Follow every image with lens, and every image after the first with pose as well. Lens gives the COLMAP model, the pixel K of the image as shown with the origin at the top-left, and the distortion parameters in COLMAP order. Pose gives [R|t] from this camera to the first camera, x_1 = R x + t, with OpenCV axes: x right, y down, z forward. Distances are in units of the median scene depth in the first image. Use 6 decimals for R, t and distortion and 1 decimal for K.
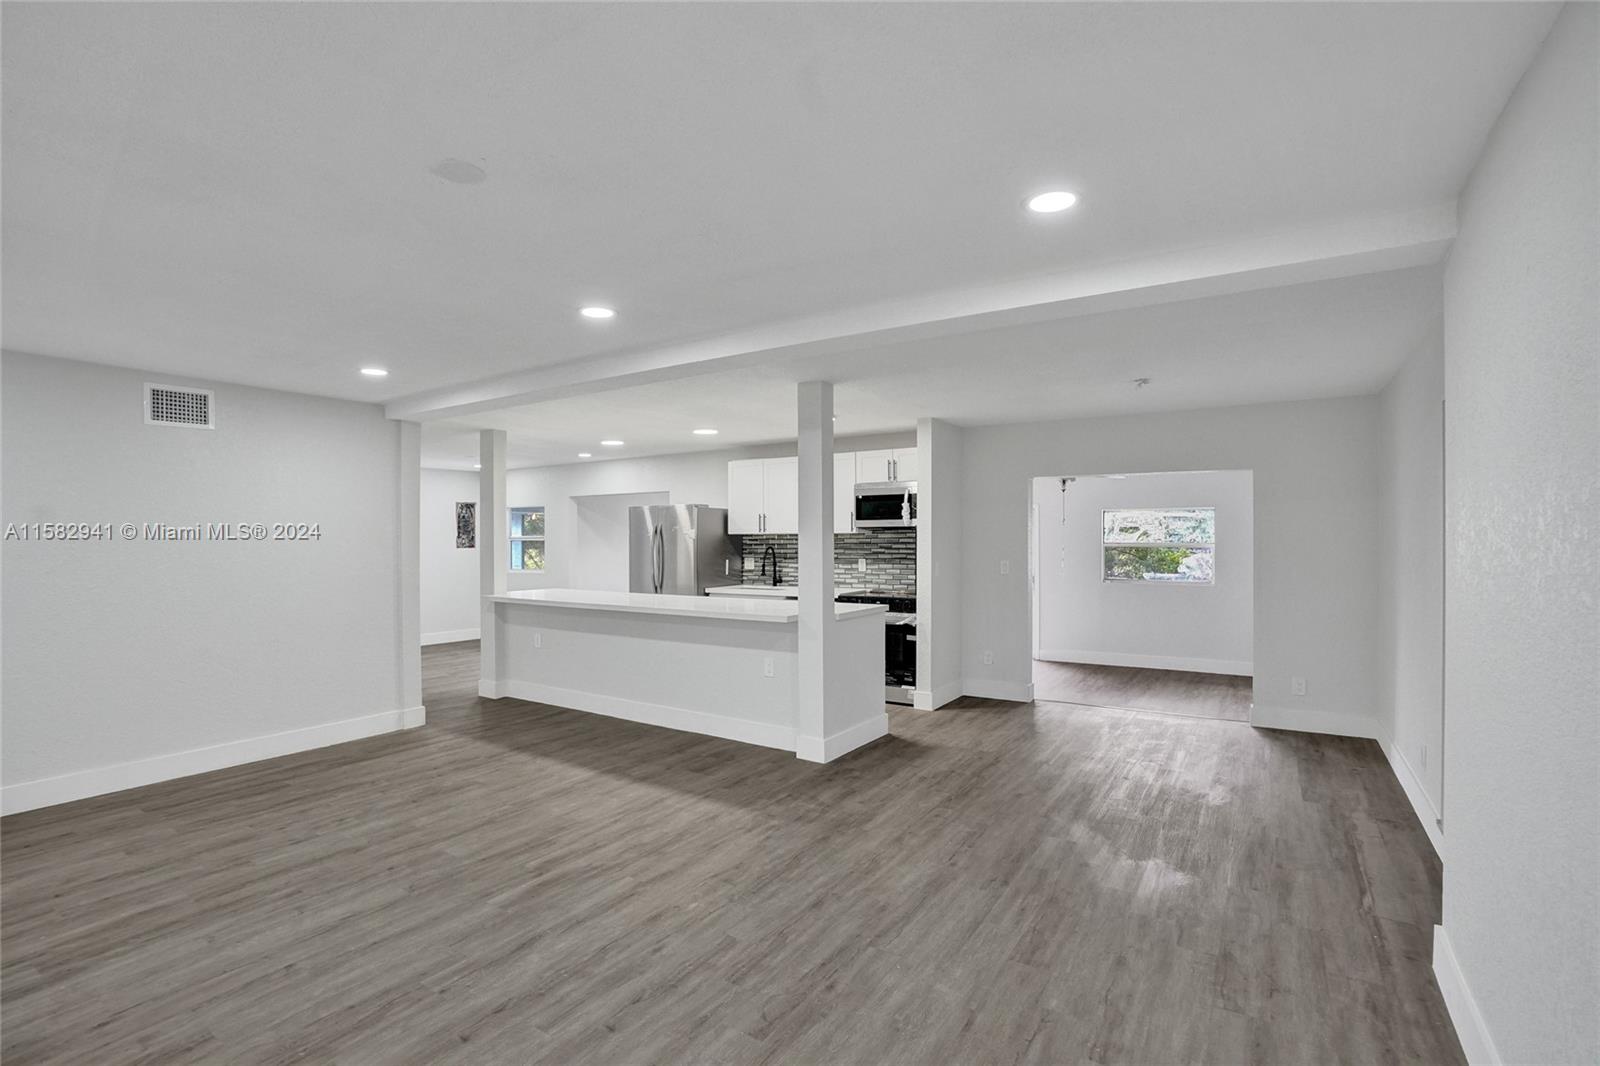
lens RADIAL K [[749.4, 0, 796.3], [0, 749.4, 530.8], [0, 0, 1]] dist [-0.073355, 0.029567]
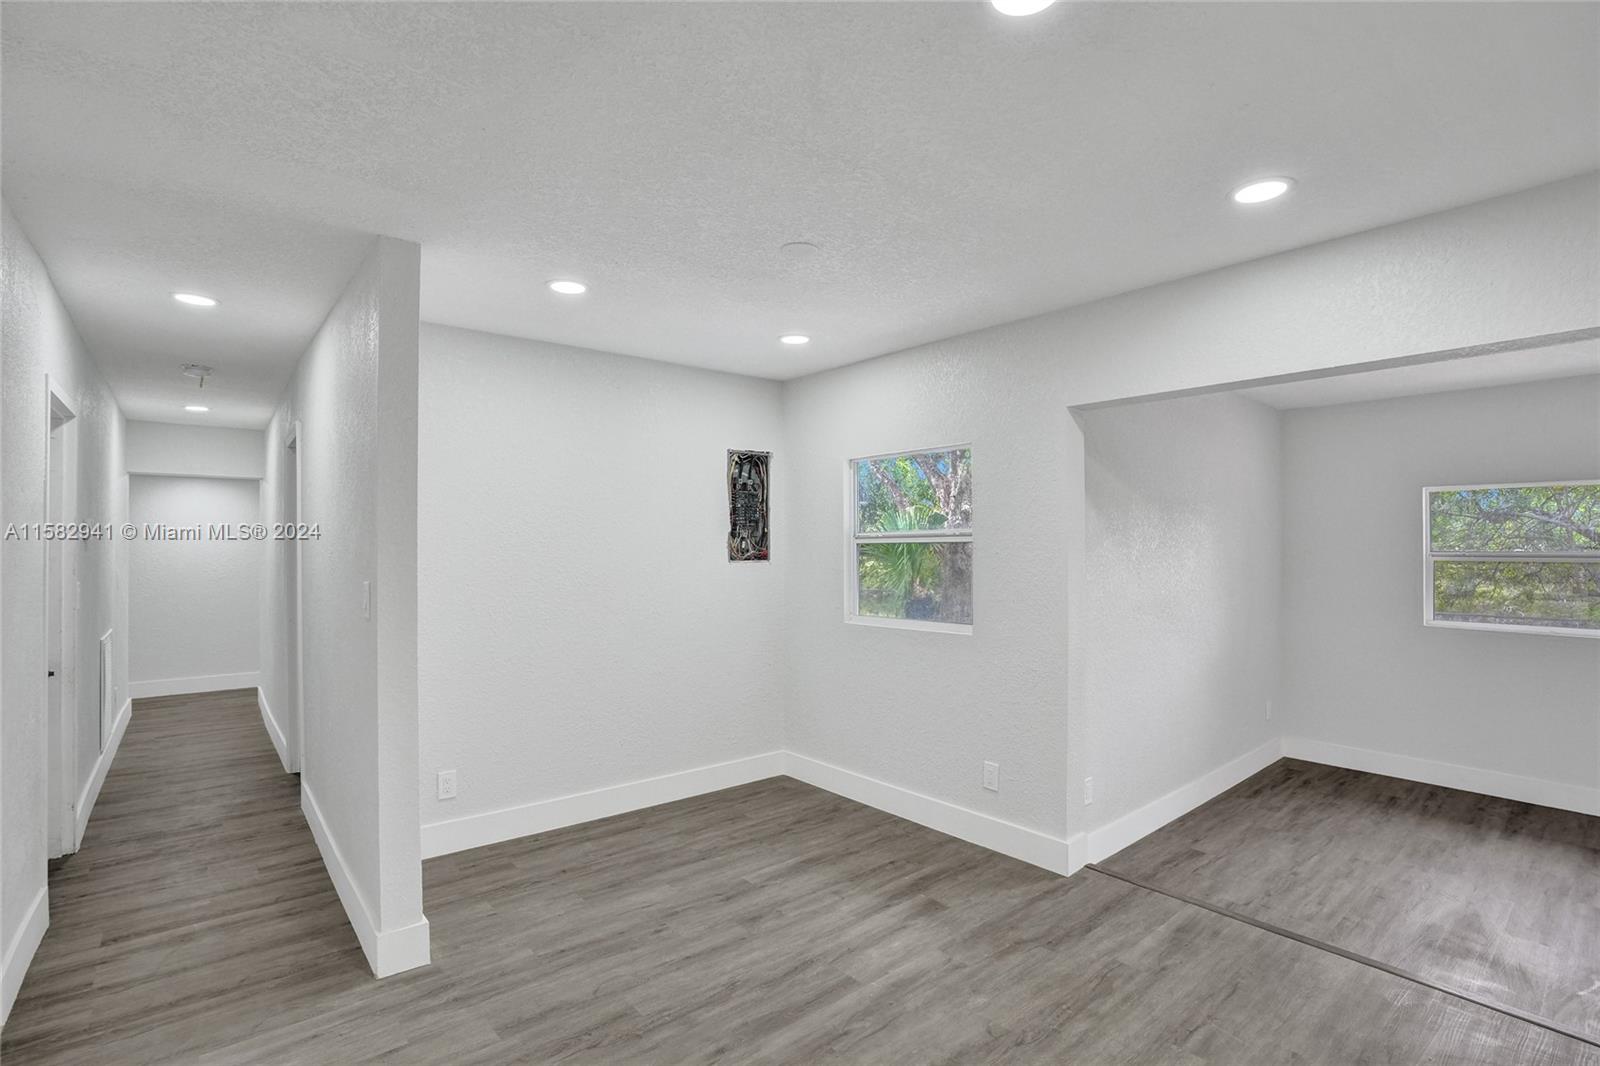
lens RADIAL K [[749.4, 0, 796.3], [0, 749.4, 530.8], [0, 0, 1]] dist [-0.073355, 0.029567]
pose [[0.957375, -0.001966, -0.288841, -0.707954], [-0.000342, 0.999968, -0.007938, 0.023344], [0.288848, 0.007699, 0.957344, 1.424828]]
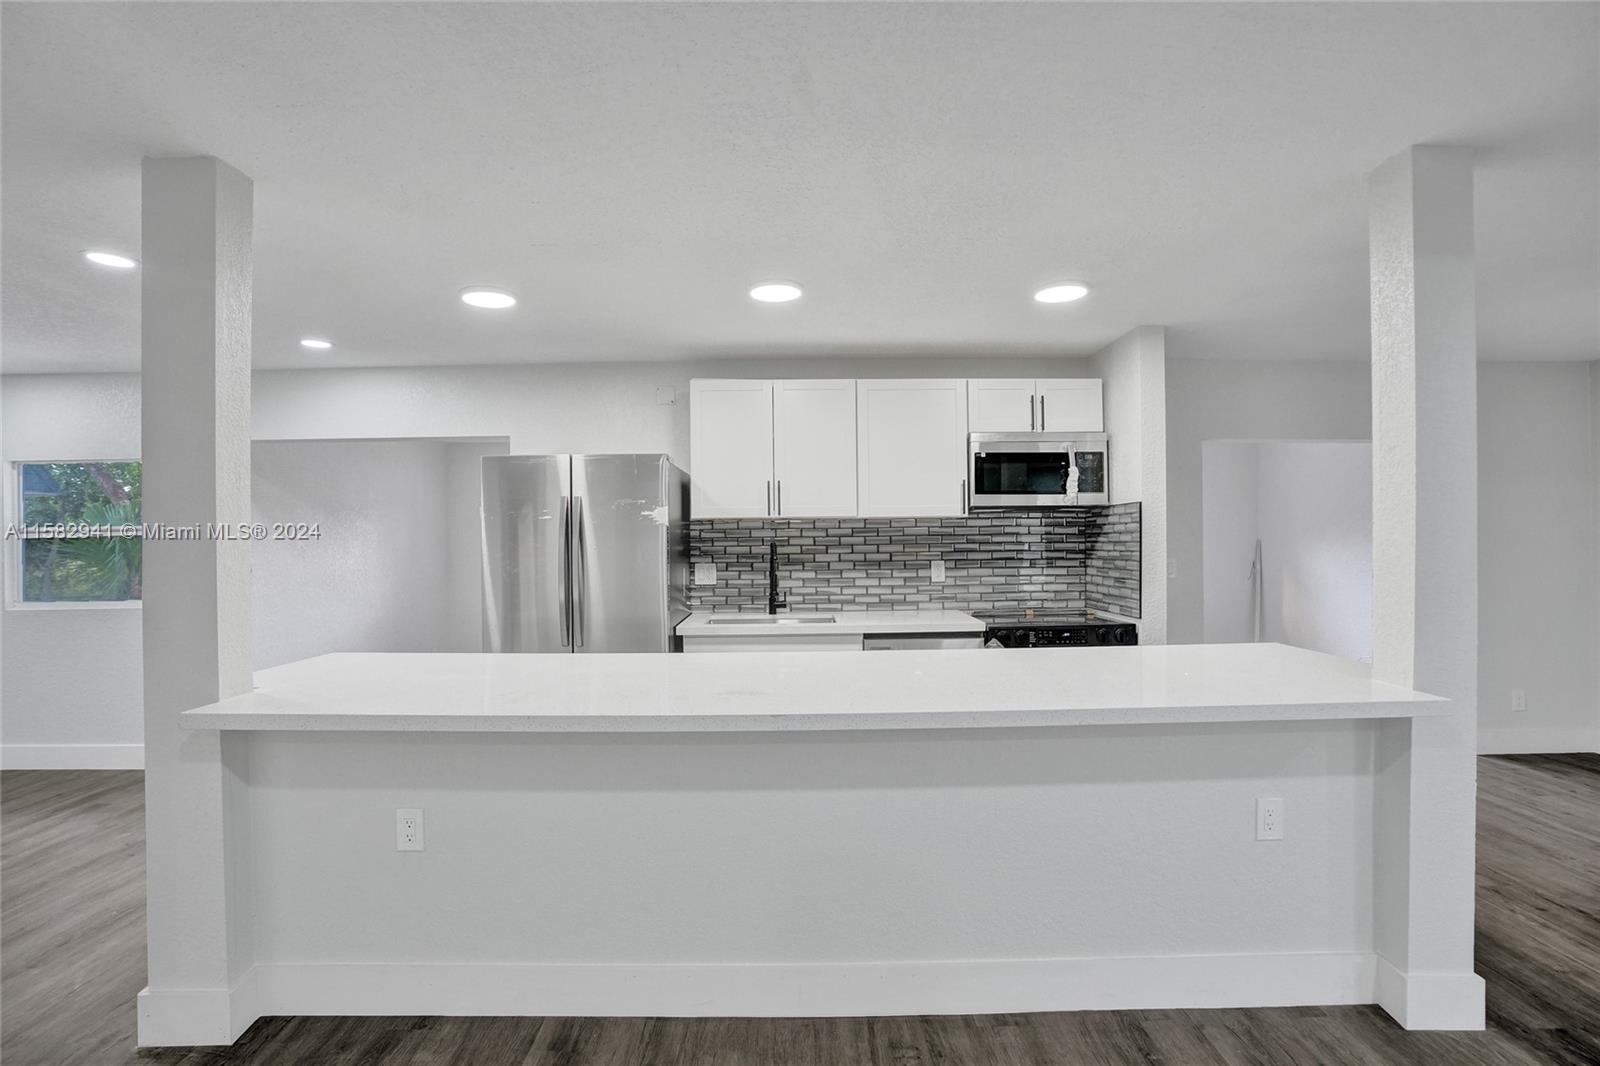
lens RADIAL K [[749.4, 0, 796.3], [0, 749.4, 530.8], [0, 0, 1]] dist [-0.073355, 0.029567]
pose [[0.834446, 0.001706, 0.551087, -0.558173], [-0.000213, 0.999996, -0.002772, 0.024456], [-0.551089, 0.002196, 0.834443, 0.924126]]
